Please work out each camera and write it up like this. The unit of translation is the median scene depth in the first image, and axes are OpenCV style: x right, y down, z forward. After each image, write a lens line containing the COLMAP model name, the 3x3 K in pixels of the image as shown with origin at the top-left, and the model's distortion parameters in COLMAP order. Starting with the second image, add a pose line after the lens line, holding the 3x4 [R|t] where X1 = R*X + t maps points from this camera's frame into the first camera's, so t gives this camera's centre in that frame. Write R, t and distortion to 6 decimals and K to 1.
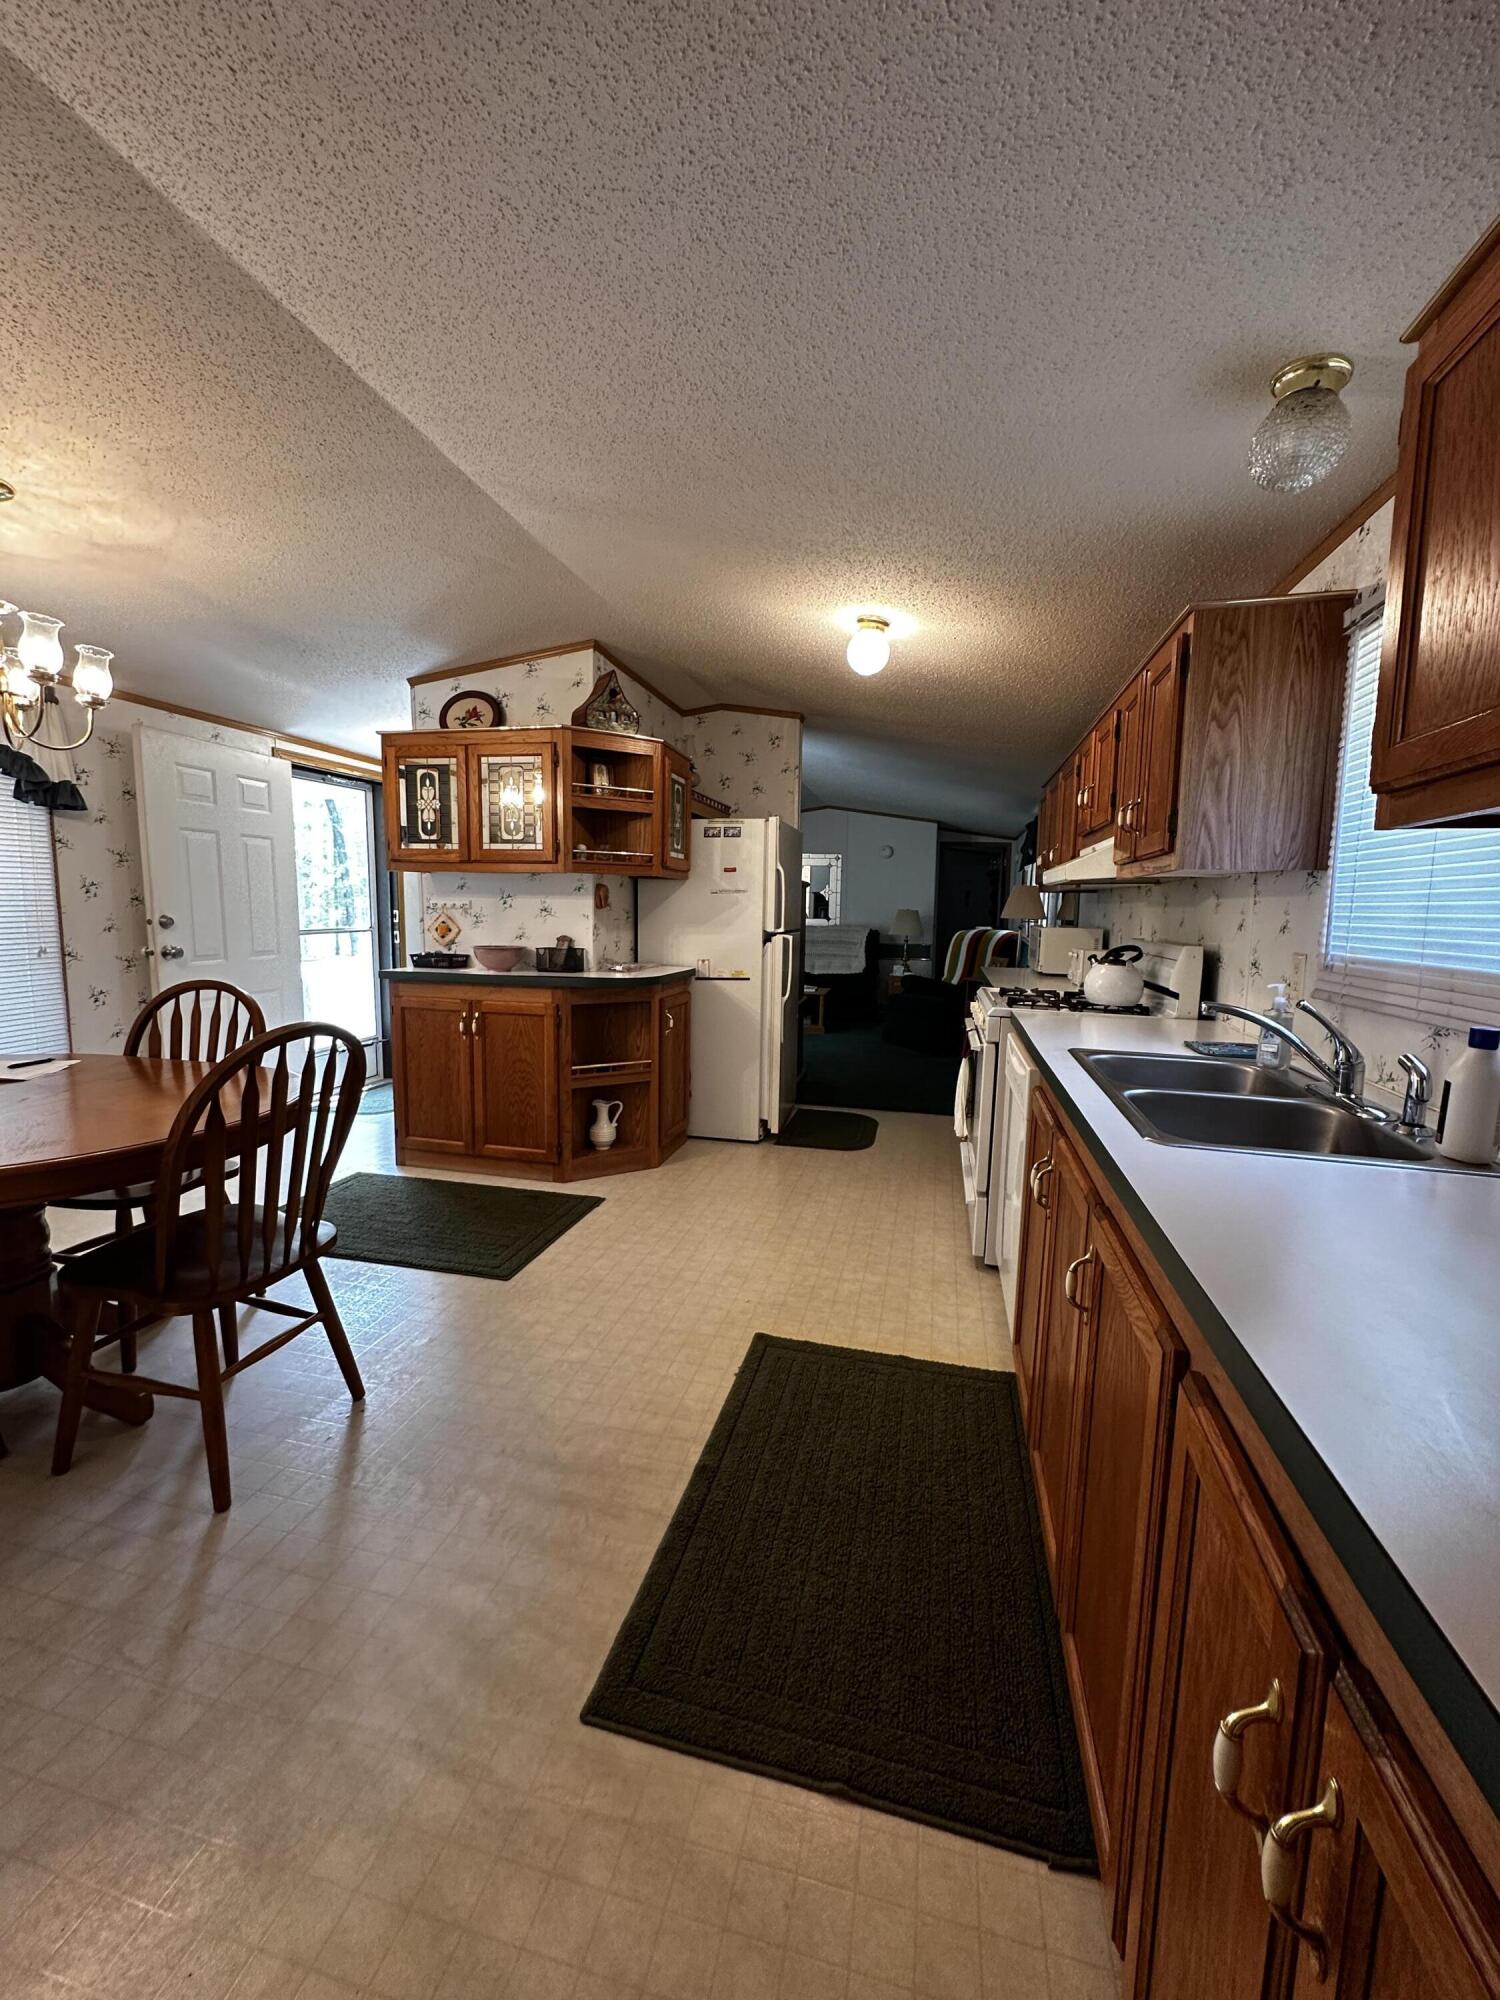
lens RADIAL K [[795.7, 0, 753.1], [0, 795.7, 998.4], [0, 0, 1]] dist [-0.006453, 0.001401]
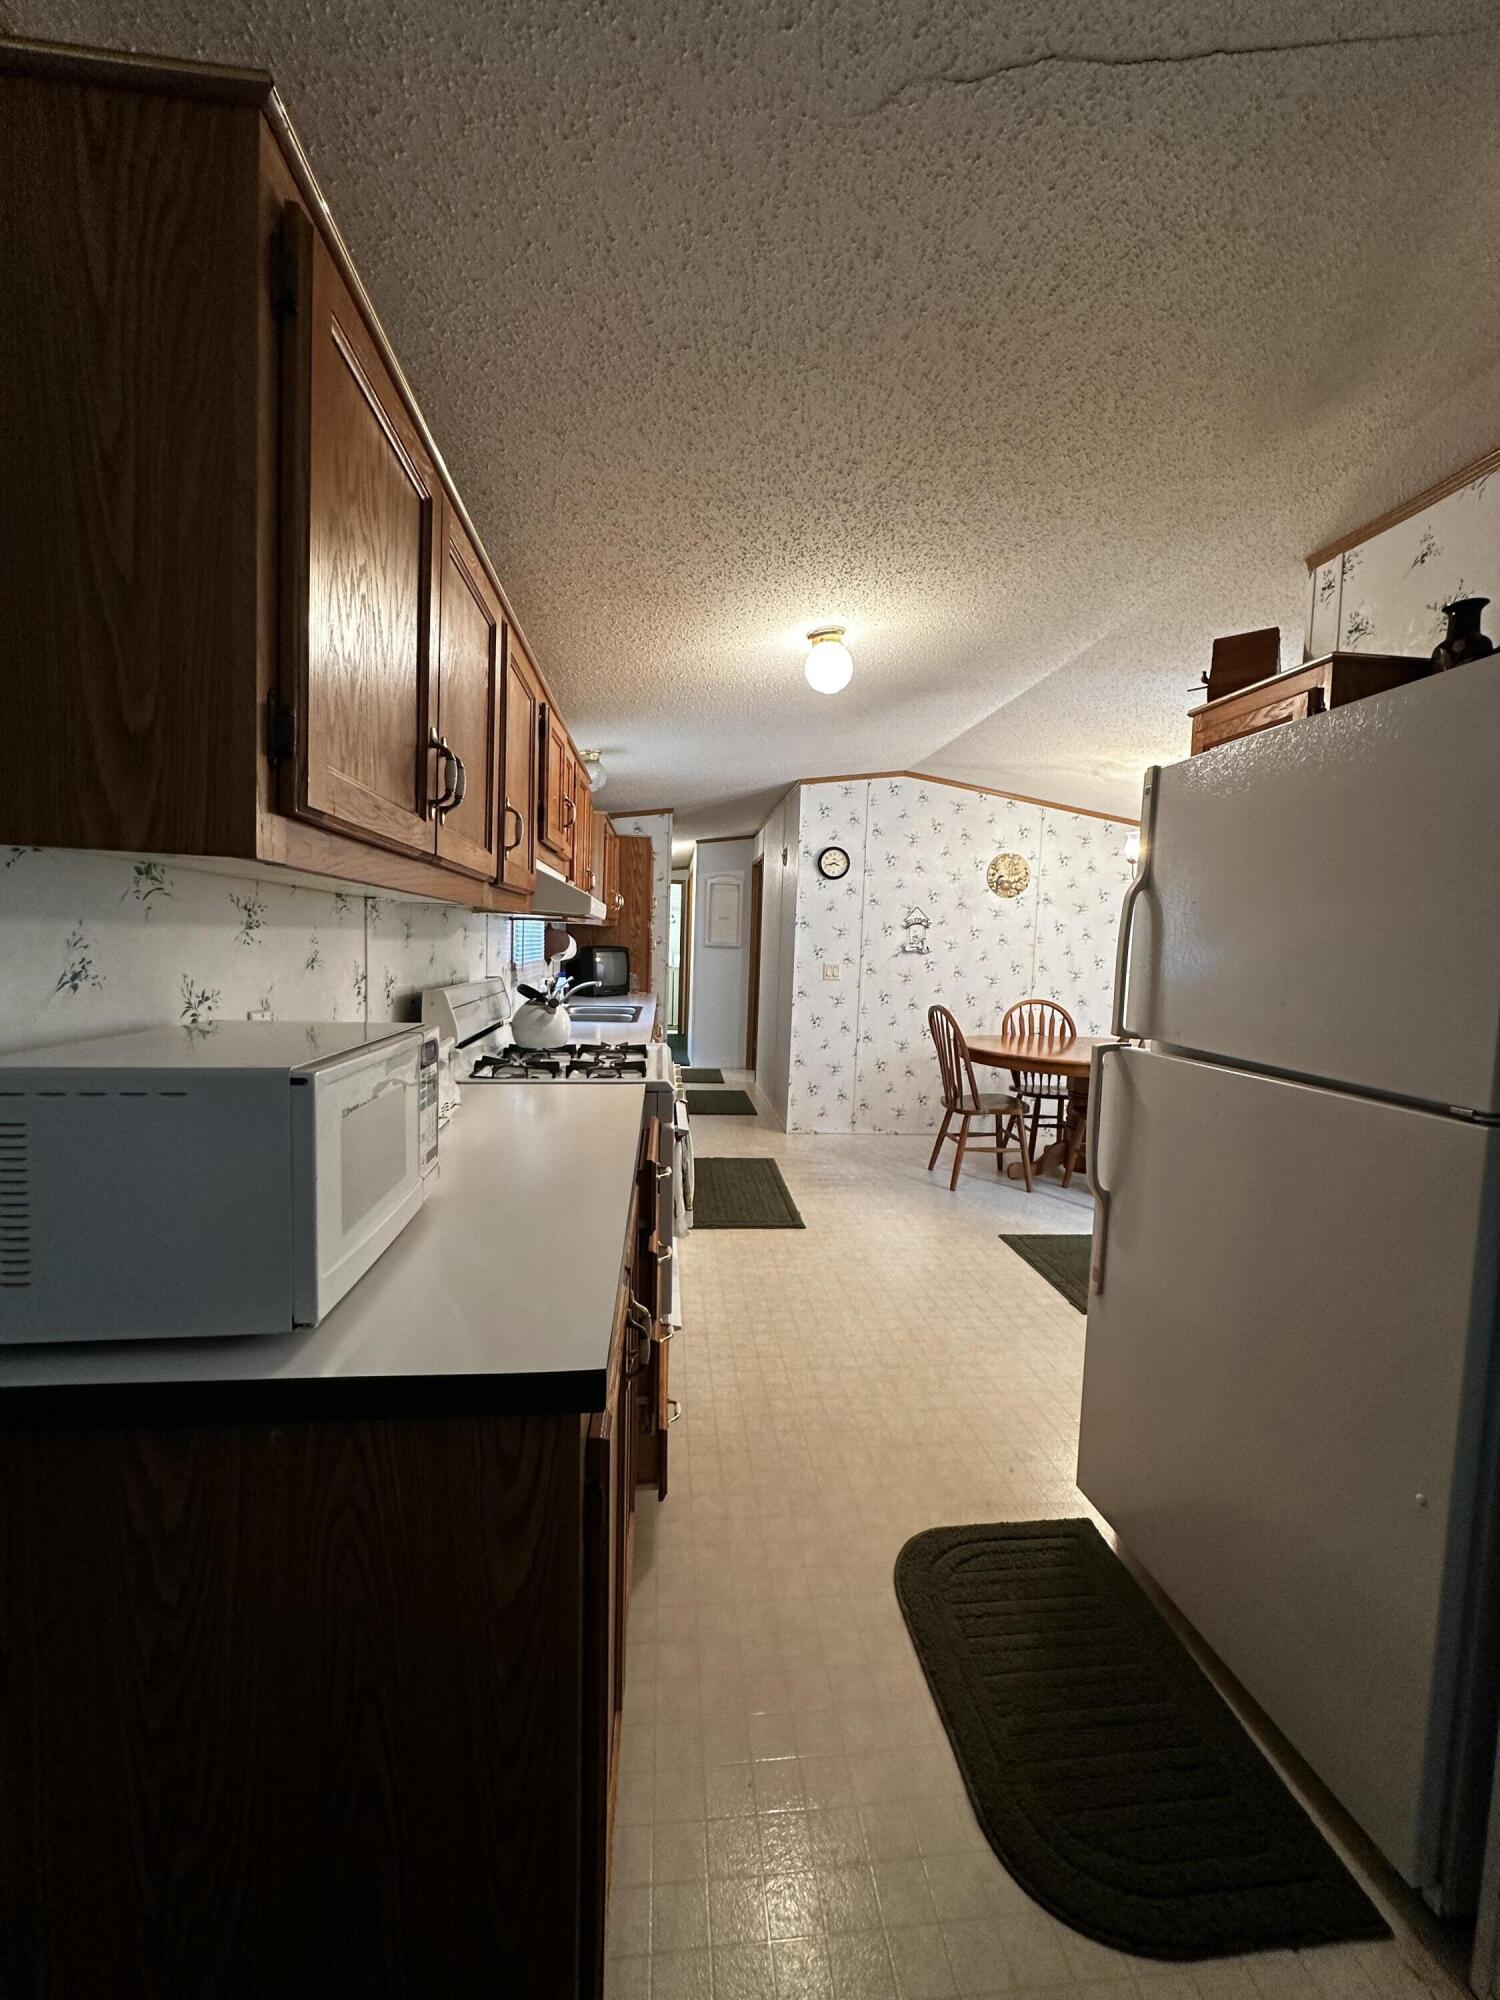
lens RADIAL K [[795.7, 0, 751.3], [0, 795.7, 1004.3], [0, 0, 1]] dist [-0.006453, 0.001401]
pose [[-0.942306, -0.023395, -0.333934, 0.559107], [-0.088709, 0.979342, 0.181713, -0.247540], [0.322785, 0.200852, -0.924915, 2.037745]]
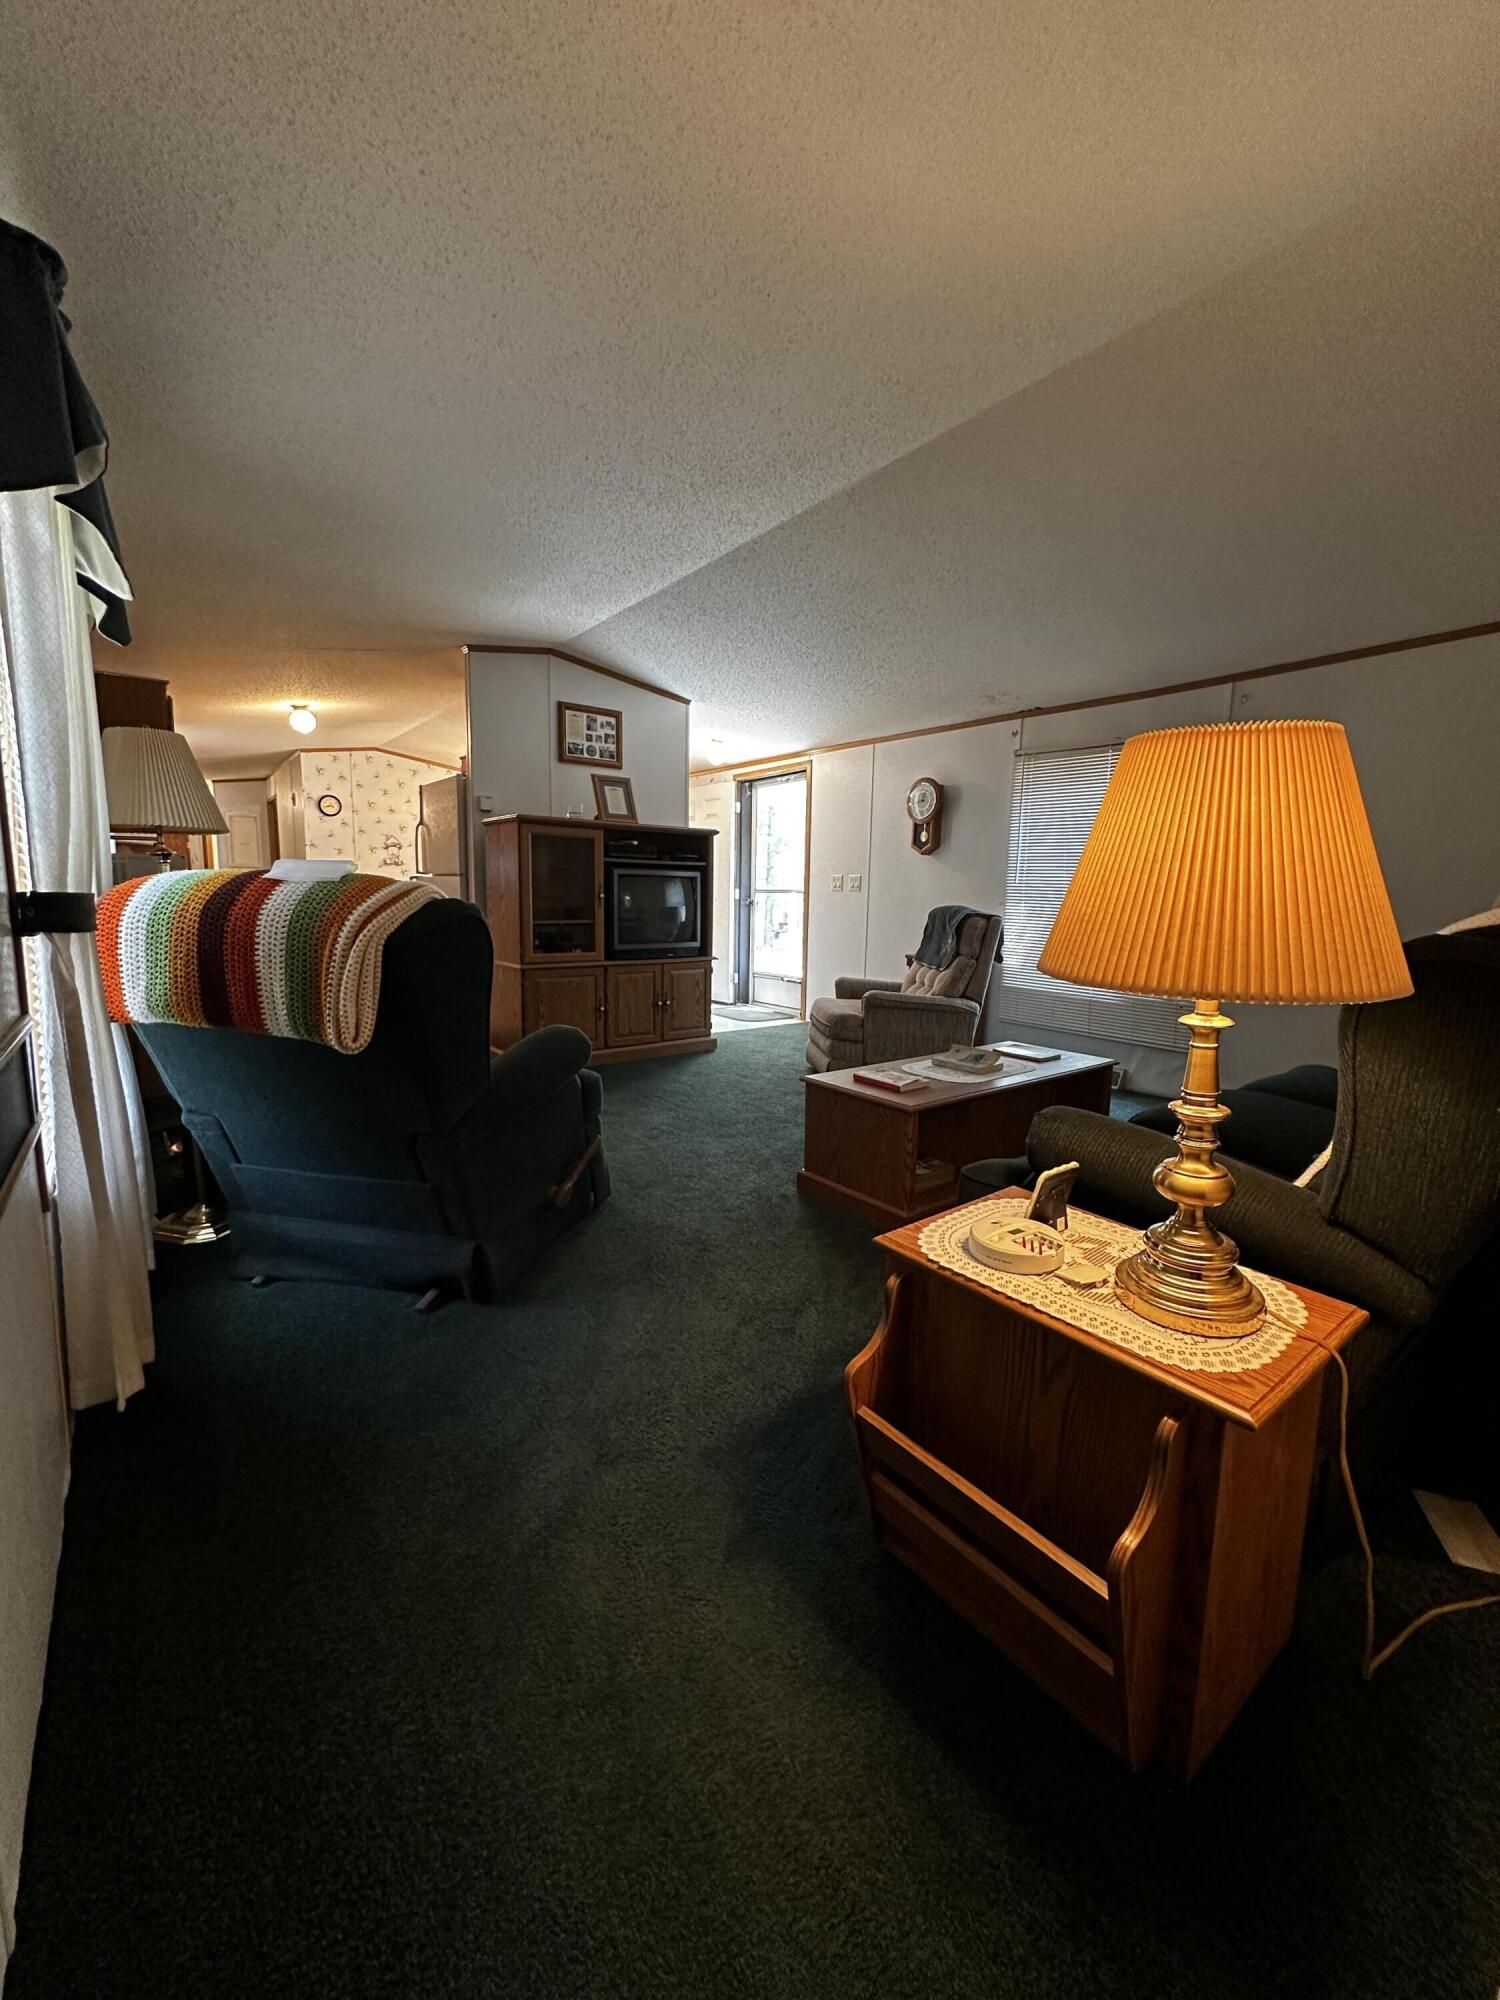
lens RADIAL K [[795.7, 0, 757.1], [0, 795.7, 997.6], [0, 0, 1]] dist [-0.006453, 0.001401]
pose [[-0.631393, 0.079188, -0.771409, 1.087484], [-0.120483, 0.972675, 0.198463, -0.336597], [0.766046, 0.218249, -0.604600, 3.466652]]
